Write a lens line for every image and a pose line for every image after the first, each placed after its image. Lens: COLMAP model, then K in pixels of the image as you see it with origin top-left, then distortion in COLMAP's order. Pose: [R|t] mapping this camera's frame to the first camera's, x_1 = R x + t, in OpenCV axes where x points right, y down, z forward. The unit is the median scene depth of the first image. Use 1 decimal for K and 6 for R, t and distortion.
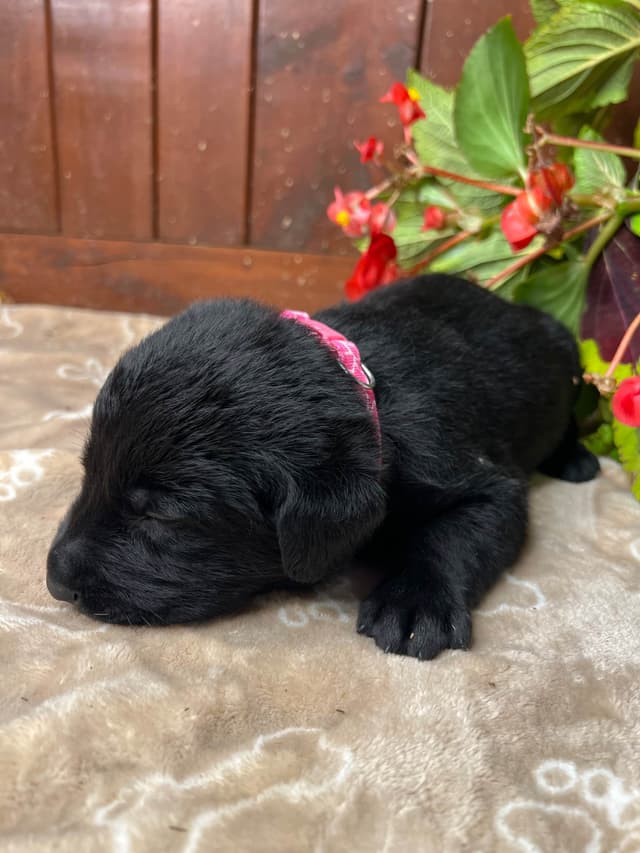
lens RADIAL K [[679.9, 0, 318.3], [0, 679.9, 430.8], [0, 0, 1]] dist [-0.055457, 0.029836]
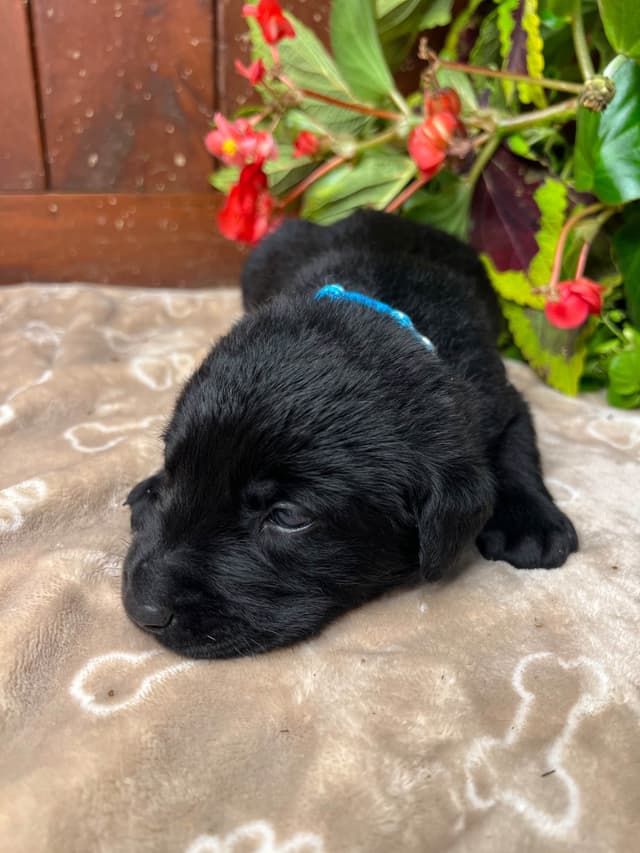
lens RADIAL K [[679.9, 0, 329.2], [0, 679.9, 431.4], [0, 0, 1]] dist [-0.055457, 0.029836]
pose [[0.902155, -0.202155, 0.381116, -0.277977], [0.163600, 0.977742, 0.131358, -0.037742], [-0.399188, -0.056155, 0.915148, 0.080857]]
